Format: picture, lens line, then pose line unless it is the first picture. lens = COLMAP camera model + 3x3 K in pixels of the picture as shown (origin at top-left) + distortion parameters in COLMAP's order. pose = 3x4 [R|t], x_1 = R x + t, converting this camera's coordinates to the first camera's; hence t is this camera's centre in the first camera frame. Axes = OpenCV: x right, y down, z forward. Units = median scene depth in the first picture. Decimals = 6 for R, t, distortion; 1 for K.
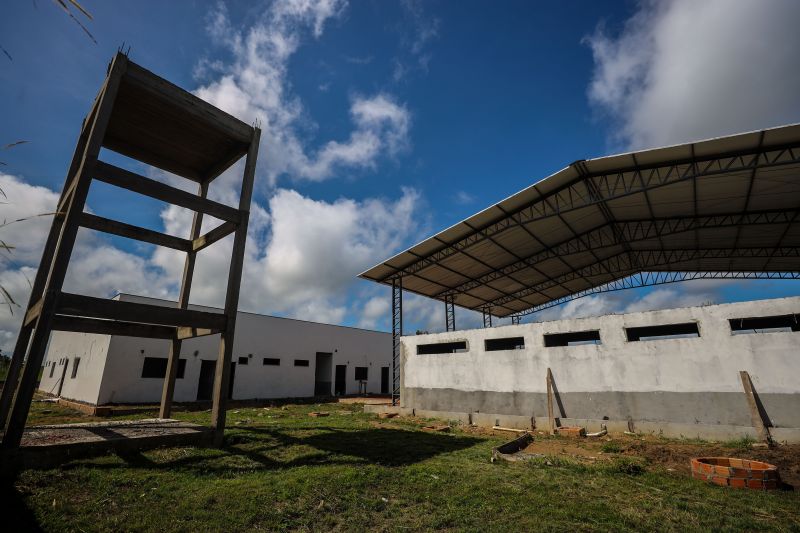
lens RADIAL K [[358.2, 0, 400.0], [0, 358.2, 266.5], [0, 0, 1]] dist [0.001293, -0.000622]
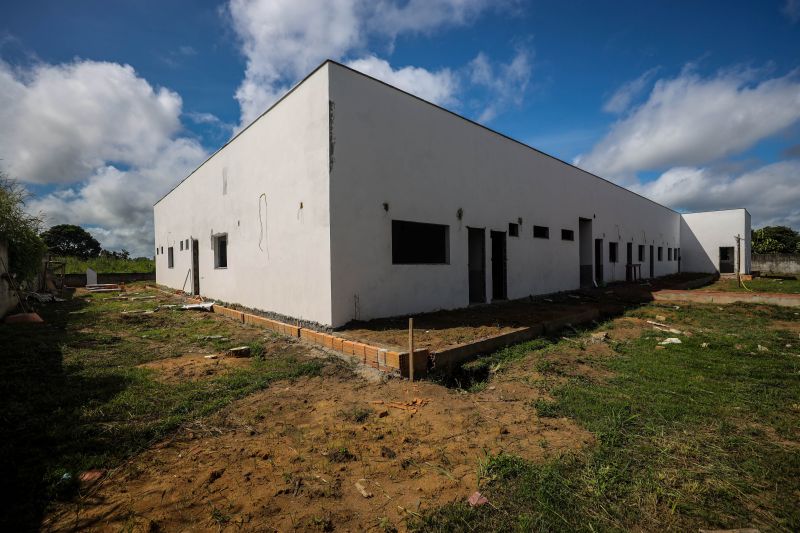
lens RADIAL K [[358.2, 0, 400.0], [0, 358.2, 266.5], [0, 0, 1]] dist [0.001293, -0.000622]
pose [[0.991755, -0.022614, -0.126141, -0.429787], [0.060538, 0.950230, 0.305611, 0.115070], [0.112951, -0.310727, 0.943764, 0.375968]]
